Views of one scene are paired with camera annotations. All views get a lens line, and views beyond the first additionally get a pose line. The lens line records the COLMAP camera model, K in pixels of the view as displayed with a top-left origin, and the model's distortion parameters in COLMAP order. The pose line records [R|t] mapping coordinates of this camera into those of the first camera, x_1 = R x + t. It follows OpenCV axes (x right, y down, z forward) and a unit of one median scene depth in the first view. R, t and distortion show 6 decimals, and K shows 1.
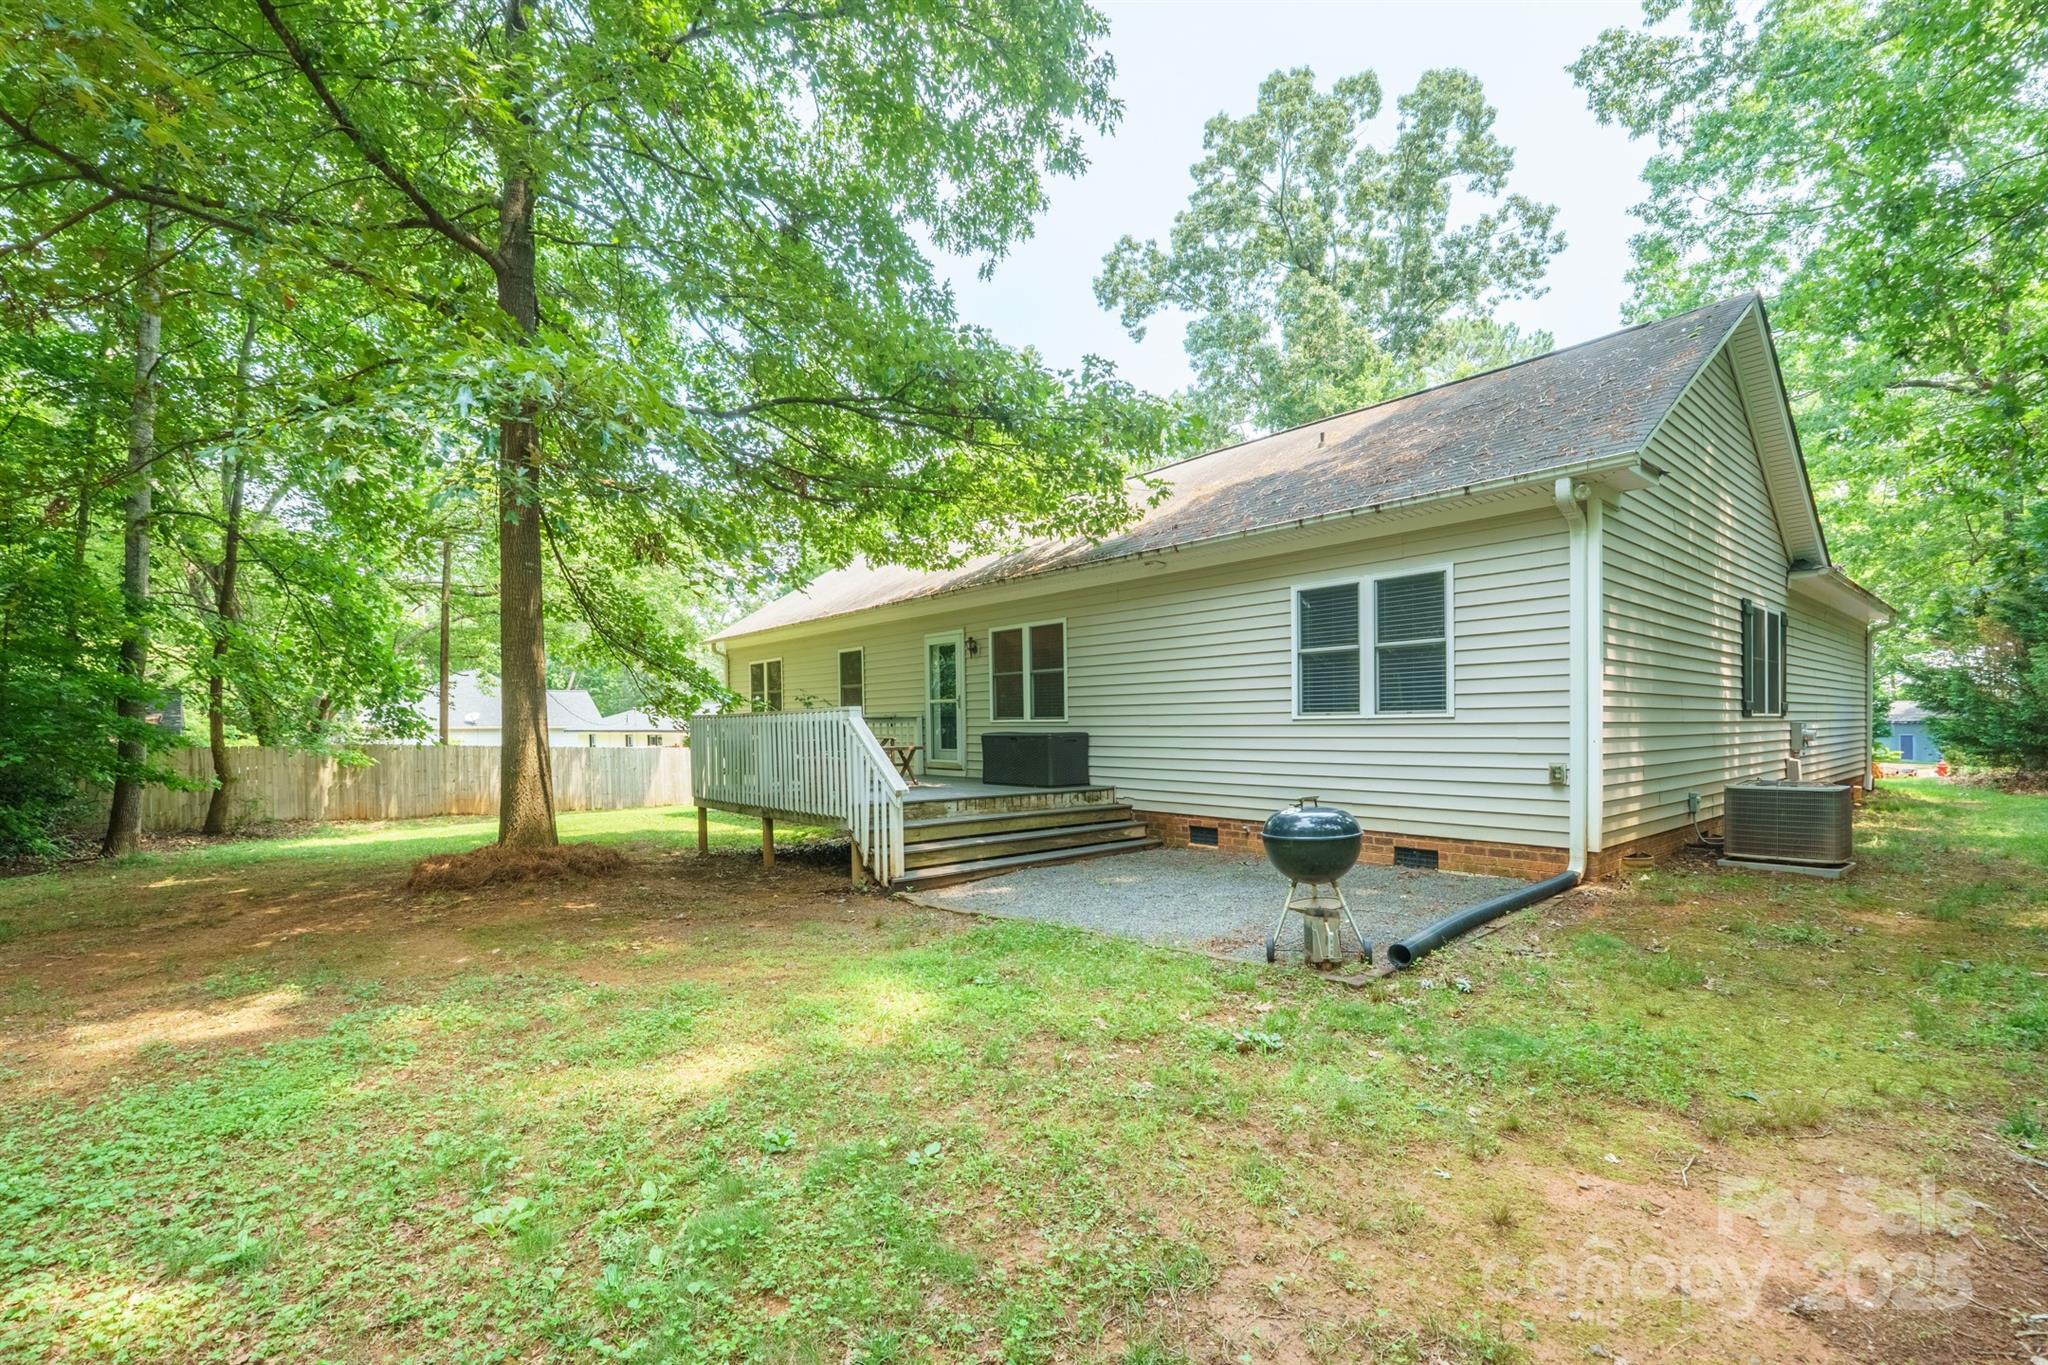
lens RADIAL K [[865.6, 0, 1030.2], [0, 865.6, 687.5], [0, 0, 1]] dist [-0.006913, -0.000013]
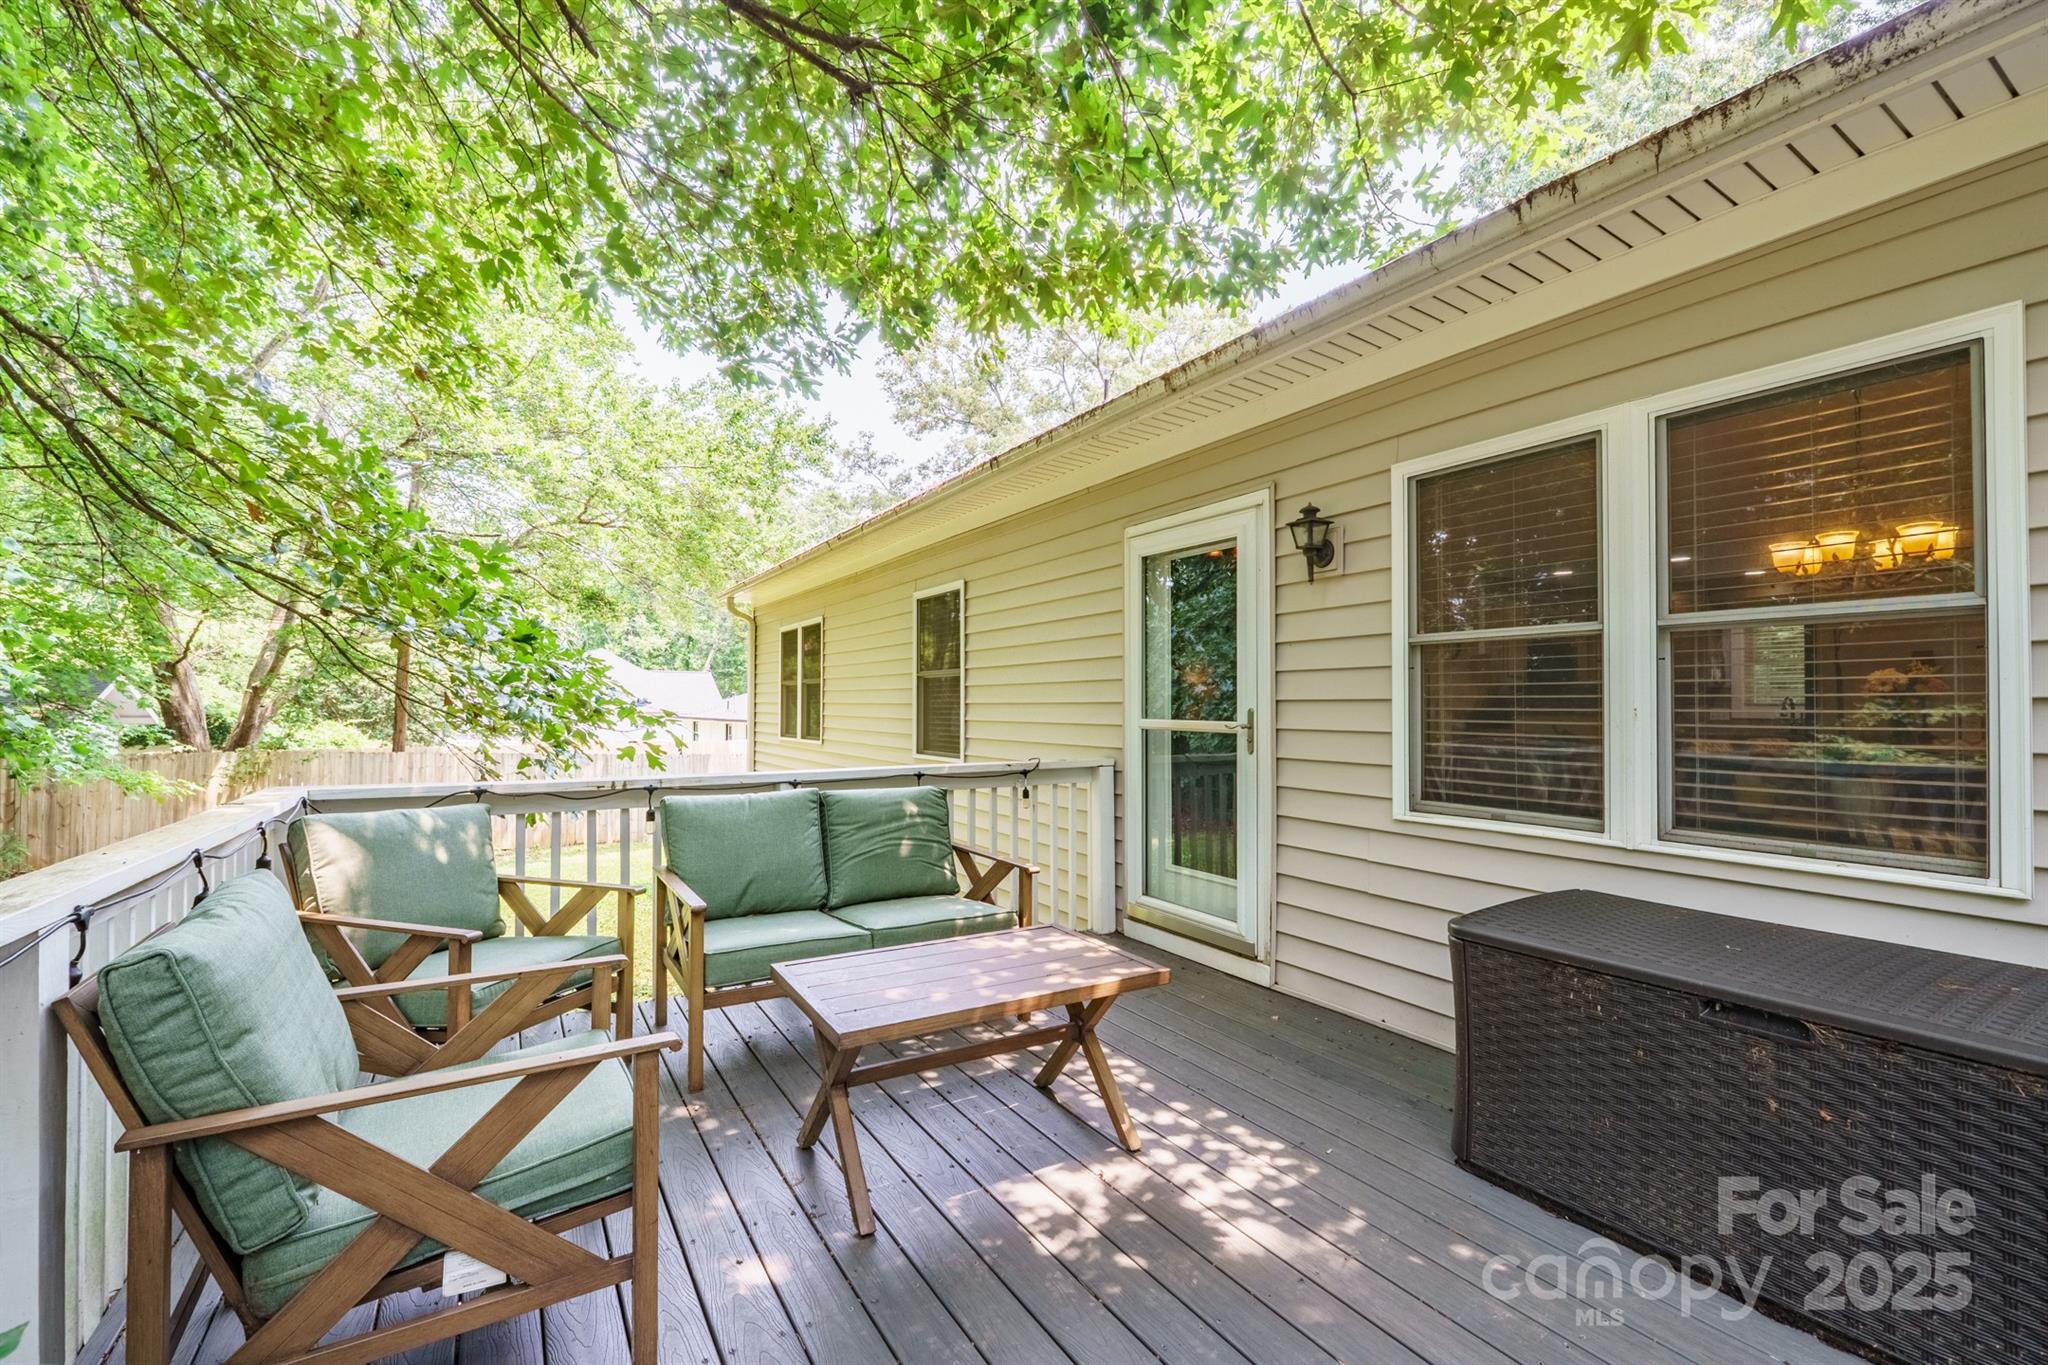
lens RADIAL K [[865.6, 0, 1030.2], [0, 865.6, 687.5], [0, 0, 1]] dist [-0.006913, -0.000013]
pose [[0.989217, 0.034216, -0.142403, -0.113667], [-0.033774, 0.999414, 0.005525, 0.003326], [0.142509, -0.000656, 0.989793, 0.679552]]
